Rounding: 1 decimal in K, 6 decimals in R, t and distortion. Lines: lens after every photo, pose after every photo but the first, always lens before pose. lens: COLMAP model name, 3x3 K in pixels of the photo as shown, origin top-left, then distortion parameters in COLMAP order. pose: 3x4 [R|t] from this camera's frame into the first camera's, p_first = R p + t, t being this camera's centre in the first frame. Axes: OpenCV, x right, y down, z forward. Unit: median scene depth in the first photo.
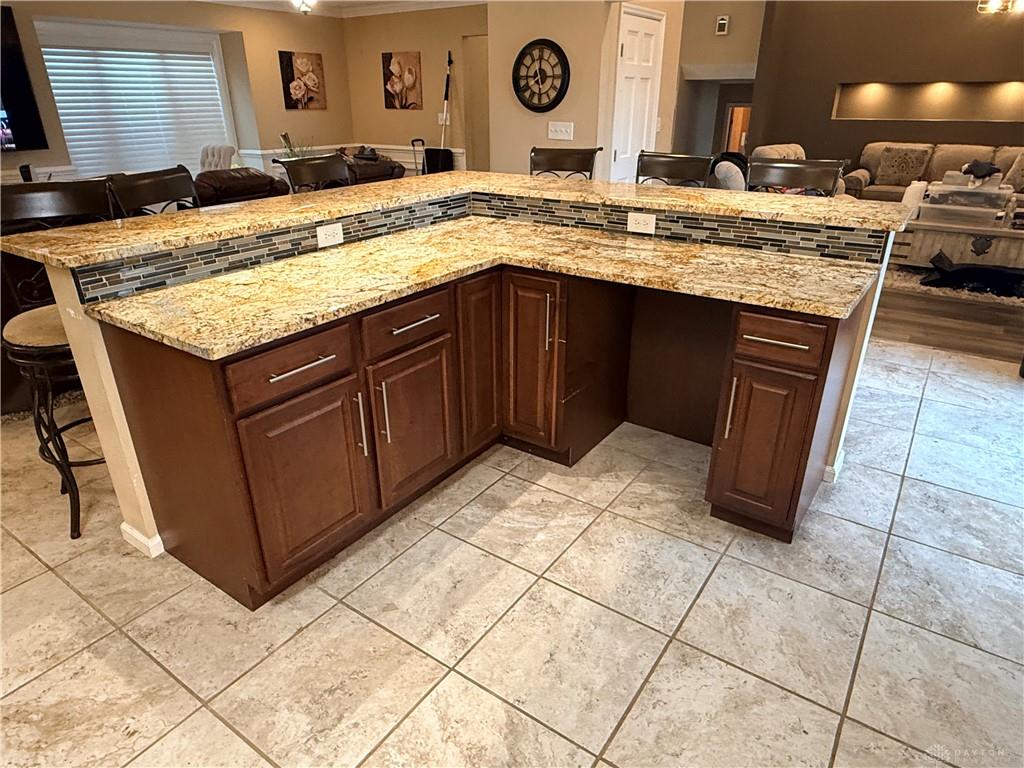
lens RADIAL K [[630.5, 0, 511.0], [0, 630.5, 382.0], [0, 0, 1]] dist [-0.001702, -0.000217]
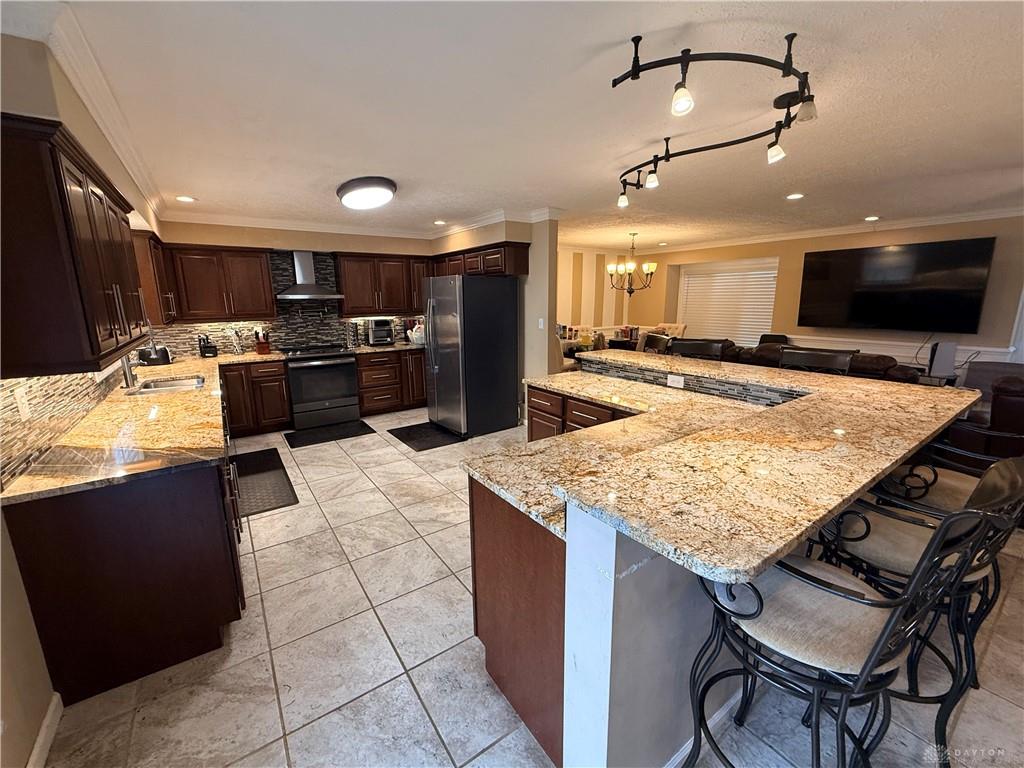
lens RADIAL K [[421.0, 0, 513.8], [0, 421.0, 385.4], [0, 0, 1]] dist [0.000083, -0.000104]
pose [[-0.335134, 0.203878, -0.919847, 0.856553], [-0.377149, 0.865643, 0.329273, -0.399899], [0.863391, 0.457271, -0.213214, 0.791402]]
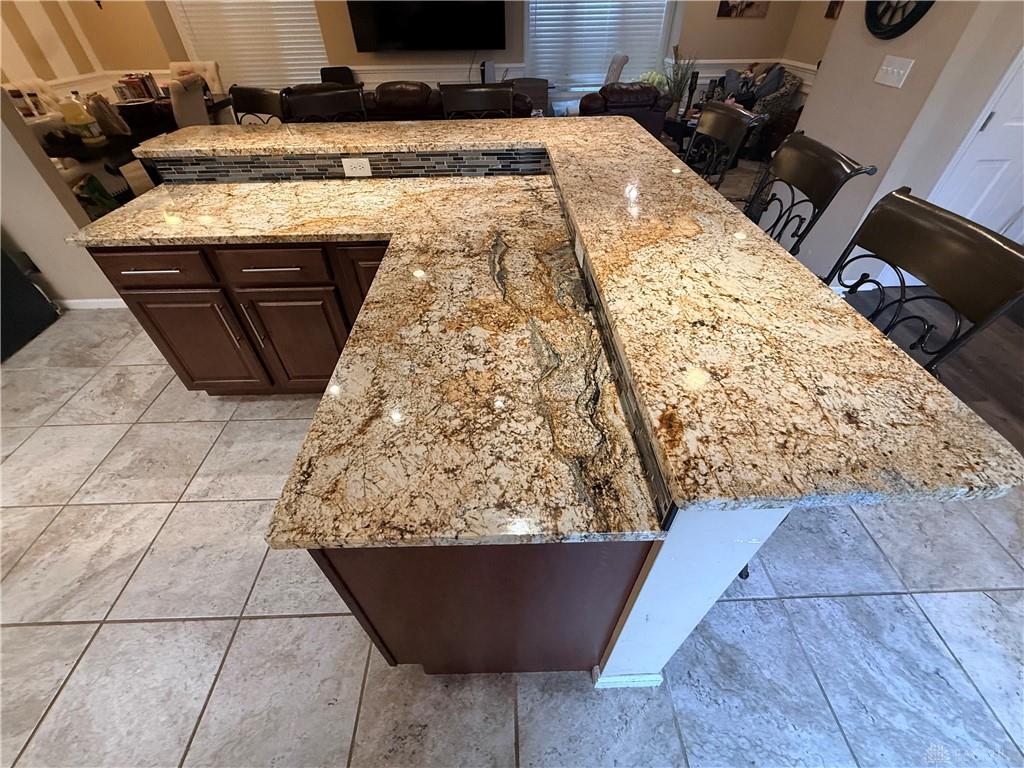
lens RADIAL K [[421.0, 0, 510.0], [0, 421.0, 383.6], [0, 0, 1]] dist [0.000083, -0.000104]
pose [[0.600110, 0.538640, -0.591385, 0.523349], [-0.322427, 0.839470, 0.437414, -0.301749], [0.732058, -0.071818, 0.677446, 0.588425]]
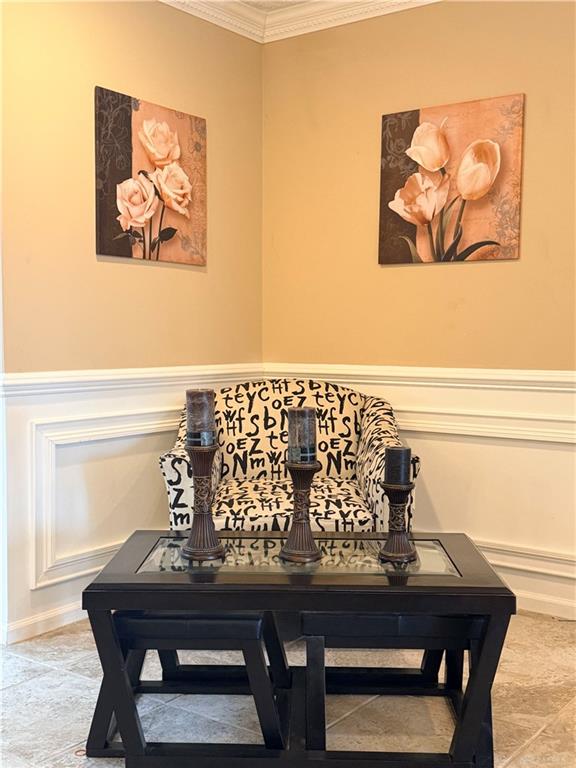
lens RADIAL K [[945.6, 0, 286.4], [0, 945.6, 384.7], [0, 0, 1]] dist [0.134648, 0.000000]
pose [[0.999572, 0.007155, -0.028354, -0.681194], [-0.016758, 0.934761, -0.354882, -0.555769], [0.023966, 0.355205, 0.934481, 1.582743]]
